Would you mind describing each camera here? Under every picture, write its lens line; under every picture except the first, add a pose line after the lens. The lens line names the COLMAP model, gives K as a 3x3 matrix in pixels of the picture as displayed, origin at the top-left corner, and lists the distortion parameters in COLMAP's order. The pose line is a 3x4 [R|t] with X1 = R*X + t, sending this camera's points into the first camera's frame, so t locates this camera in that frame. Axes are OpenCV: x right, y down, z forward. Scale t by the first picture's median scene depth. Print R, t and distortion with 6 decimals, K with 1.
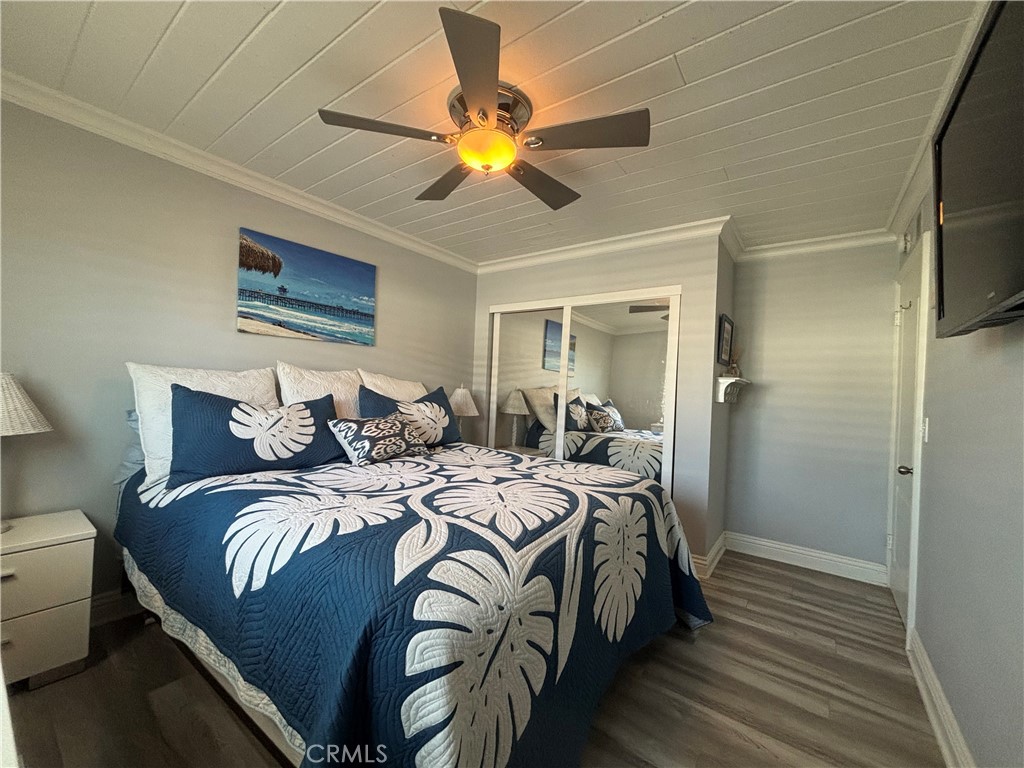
lens RADIAL K [[410.9, 0, 509.2], [0, 410.9, 381.6], [0, 0, 1]] dist [-0.001036, -0.000112]
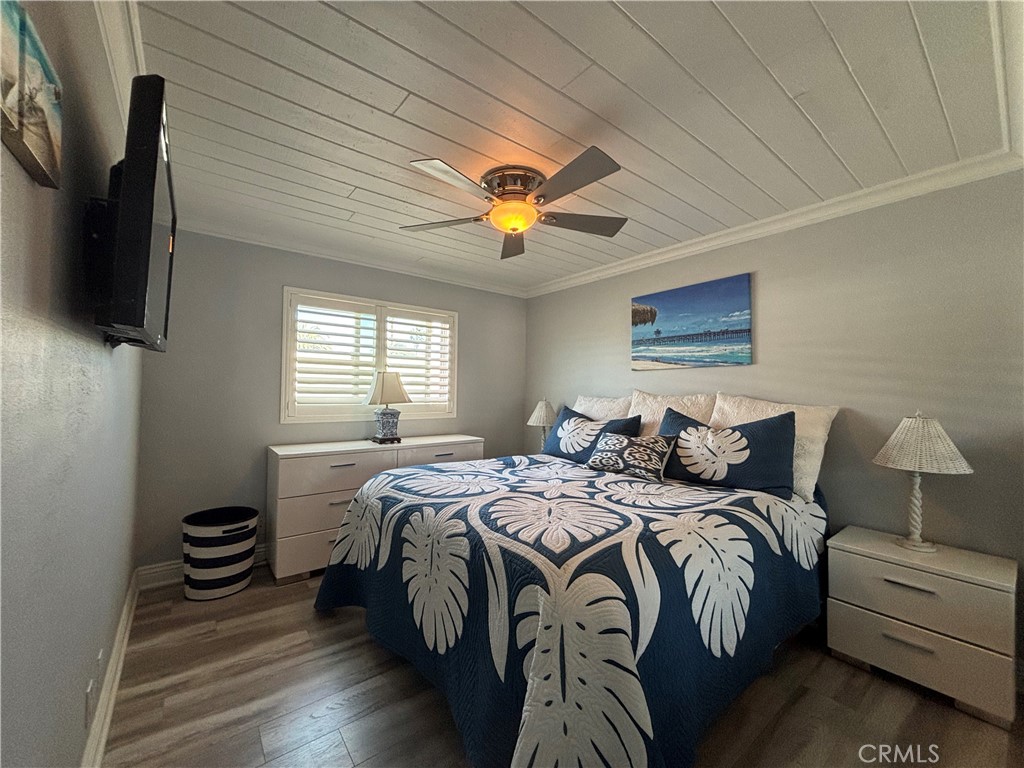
lens RADIAL K [[410.9, 0, 509.1], [0, 410.9, 381.3], [0, 0, 1]] dist [-0.001036, -0.000112]
pose [[-0.266648, -0.074413, -0.960917, 0.771229], [-0.017618, 0.997225, -0.072336, 0.024531], [0.963633, -0.002359, -0.267219, 0.906129]]
